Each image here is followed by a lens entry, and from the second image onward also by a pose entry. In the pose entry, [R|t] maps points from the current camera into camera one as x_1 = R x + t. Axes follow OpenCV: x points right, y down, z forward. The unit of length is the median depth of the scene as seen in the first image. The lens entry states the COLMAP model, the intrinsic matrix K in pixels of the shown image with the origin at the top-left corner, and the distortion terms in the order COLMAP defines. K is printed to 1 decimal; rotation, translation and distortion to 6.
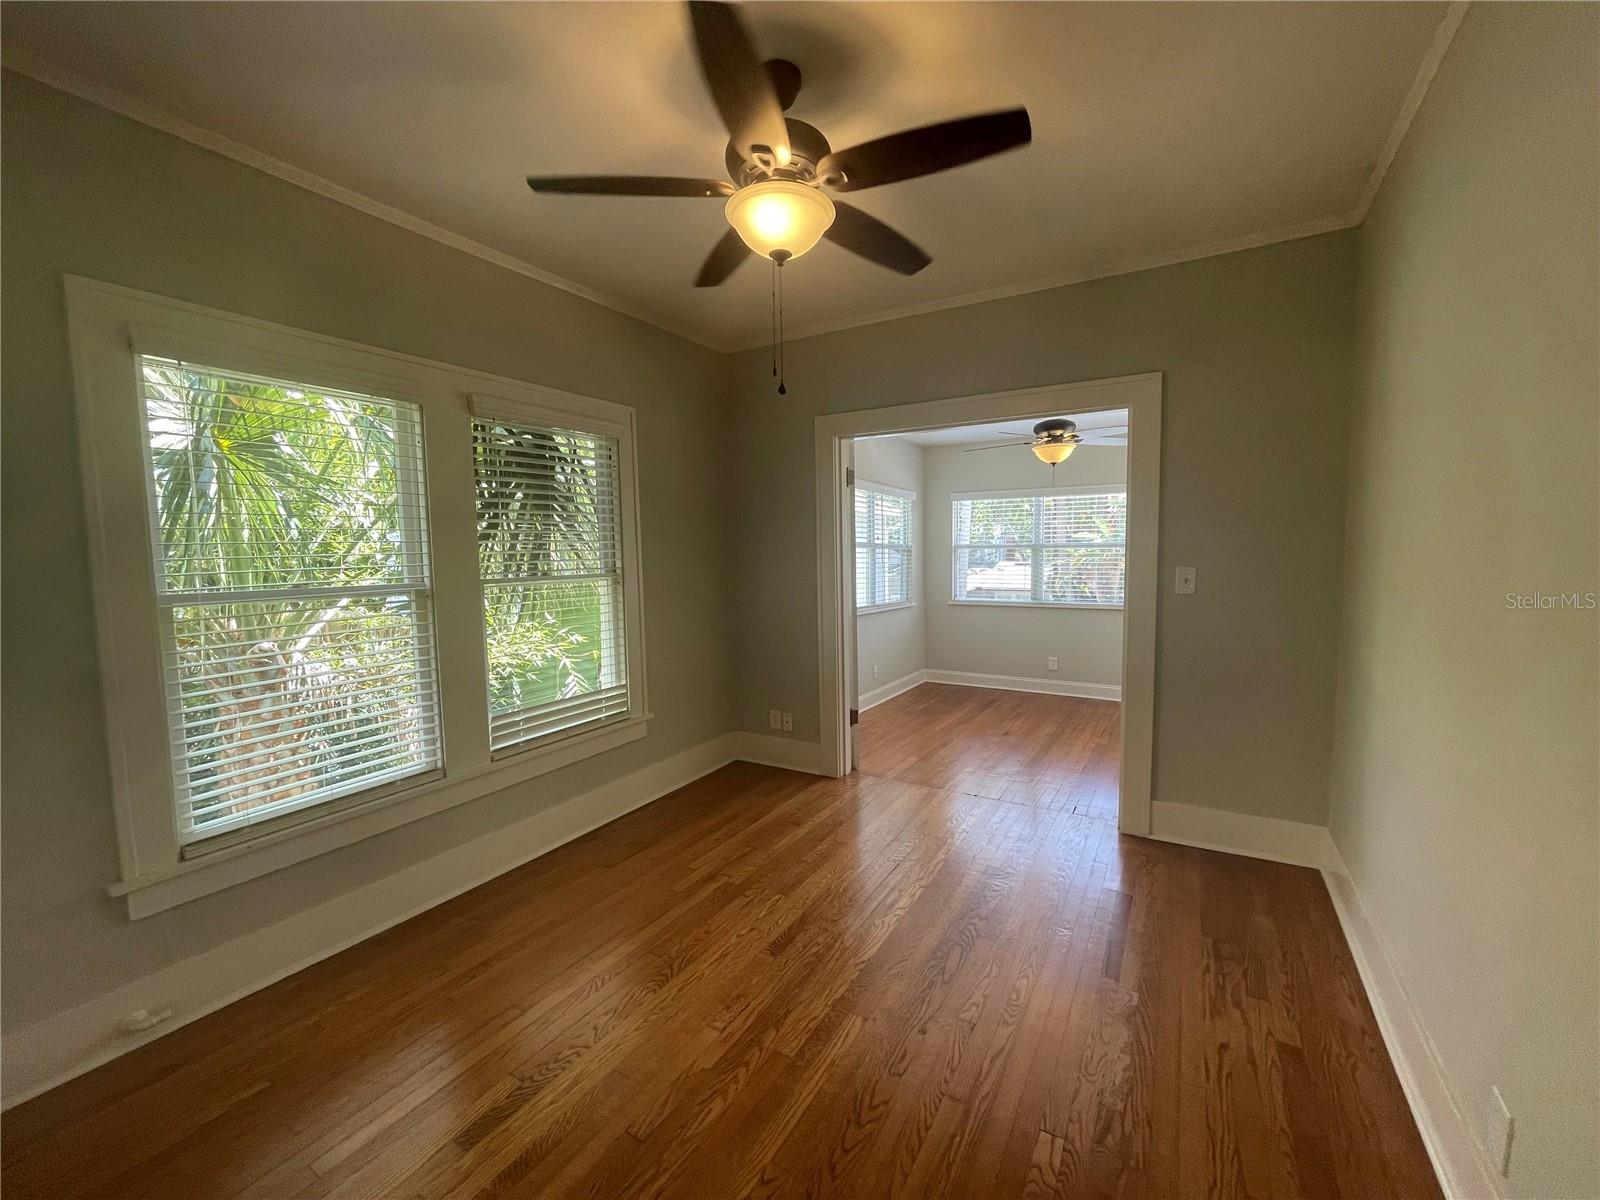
lens RADIAL K [[645.8, 0, 800.0], [0, 645.8, 600.0], [0, 0, 1]] dist [-0.001476, -0.000015]
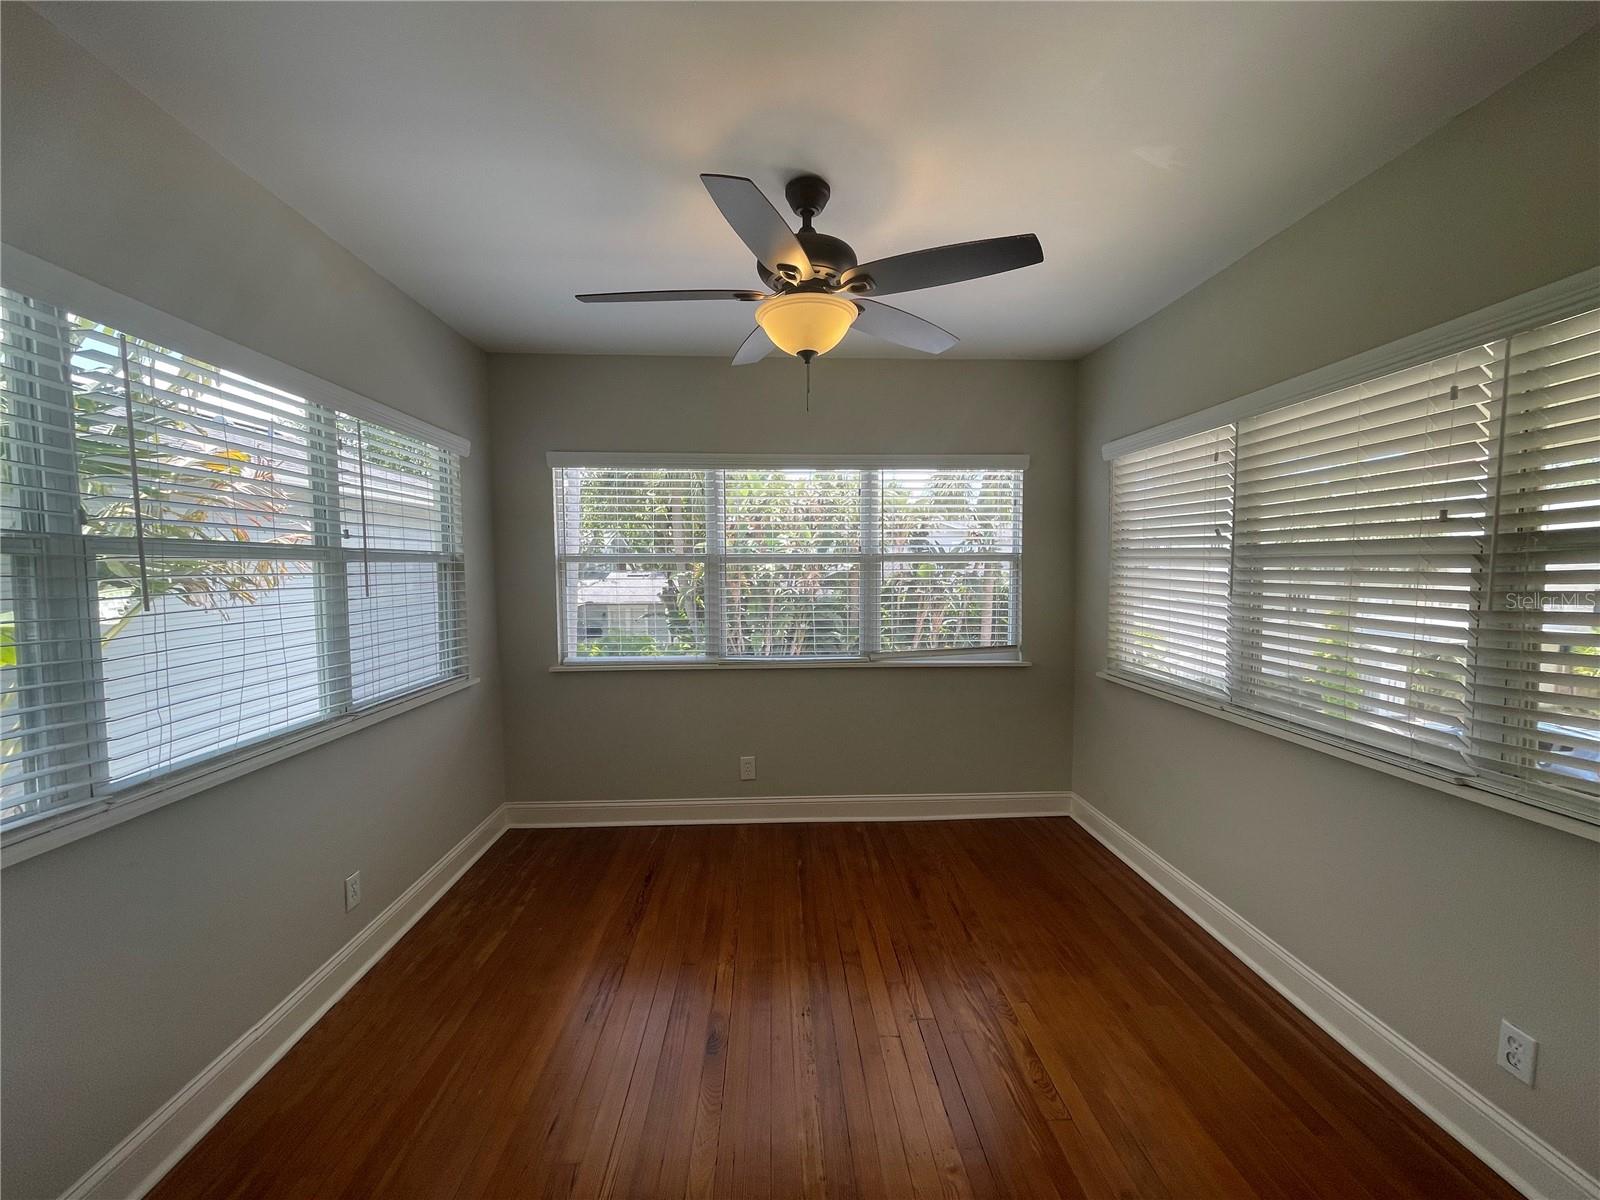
lens RADIAL K [[645.8, 0, 800.0], [0, 645.8, 600.0], [0, 0, 1]] dist [-0.001476, -0.000015]
pose [[0.832325, -0.025977, 0.553679, 0.254274], [0.034640, 0.999386, -0.005184, -0.089496], [-0.553205, 0.023495, 0.832714, 1.045733]]
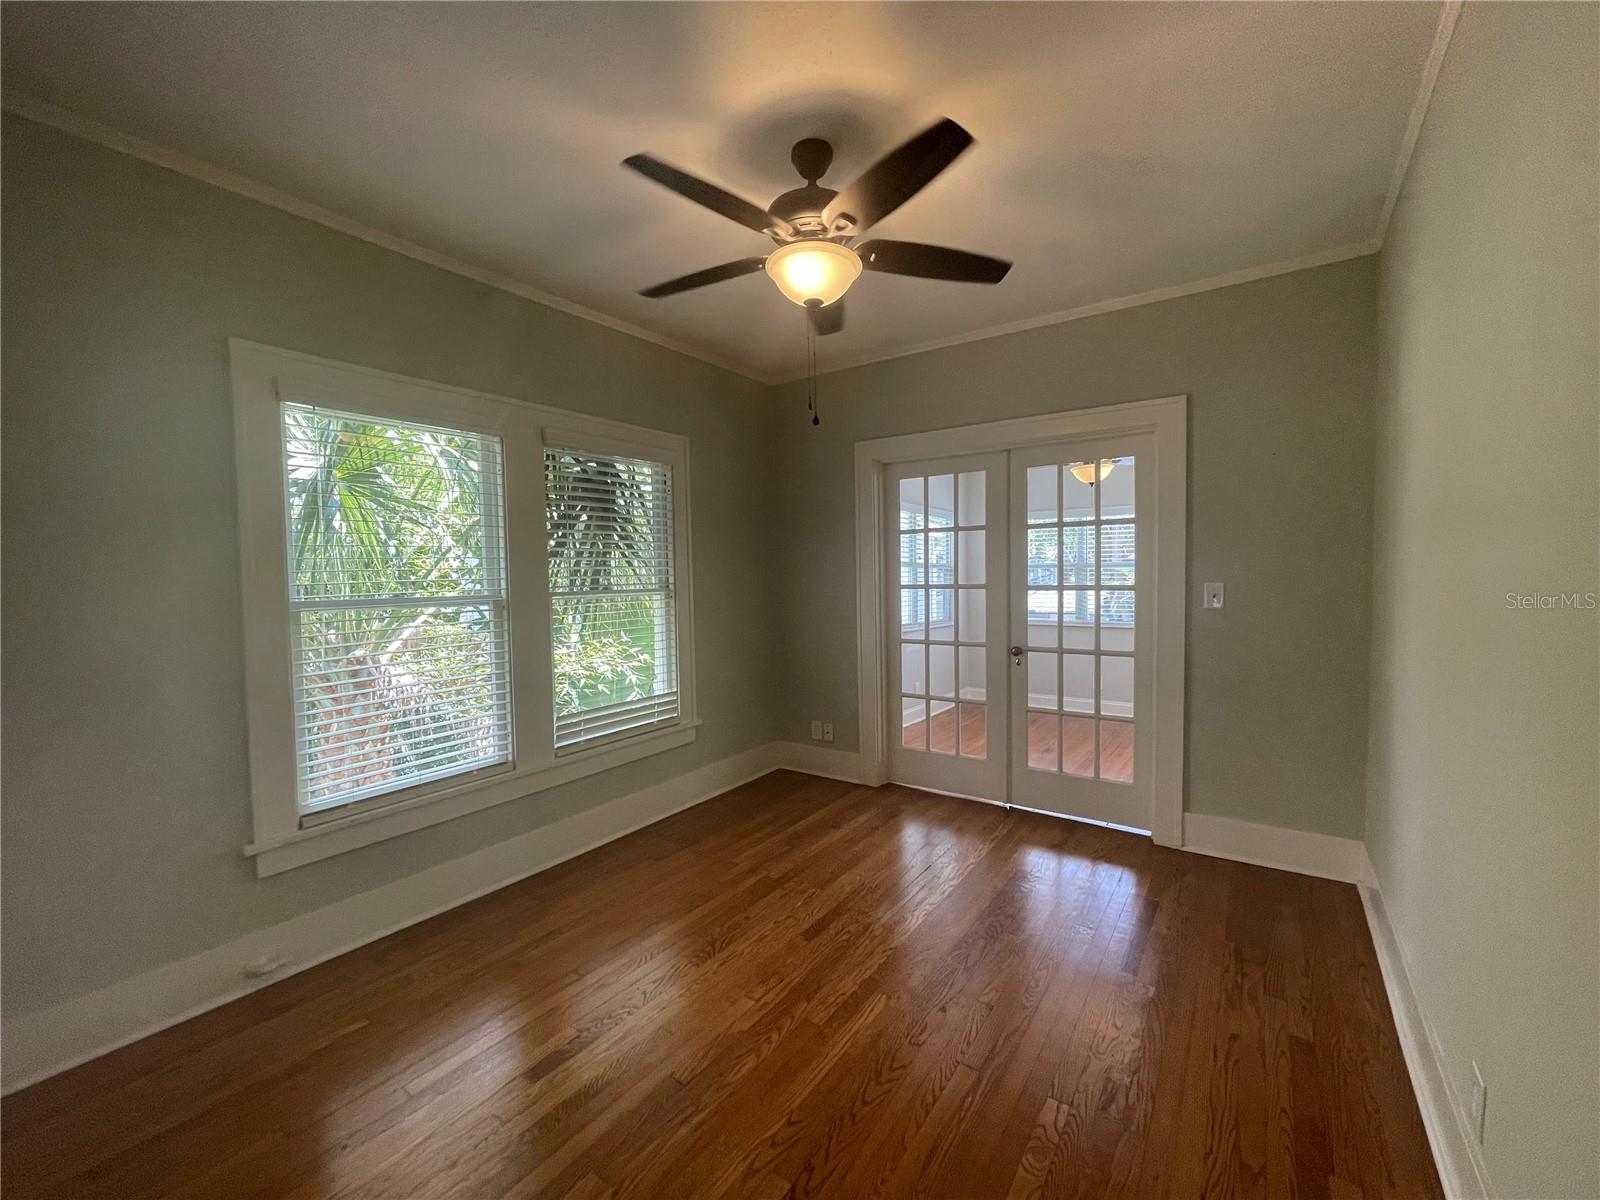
lens RADIAL K [[651.2, 0, 801.3], [0, 651.2, 594.3], [0, 0, 1]] dist [0.000937, 0.000022]
pose [[0.997091, 0.002639, -0.076173, 0.028749], [-0.006015, 0.999008, -0.044115, 0.022516], [0.075981, 0.044445, 0.996118, -0.103545]]
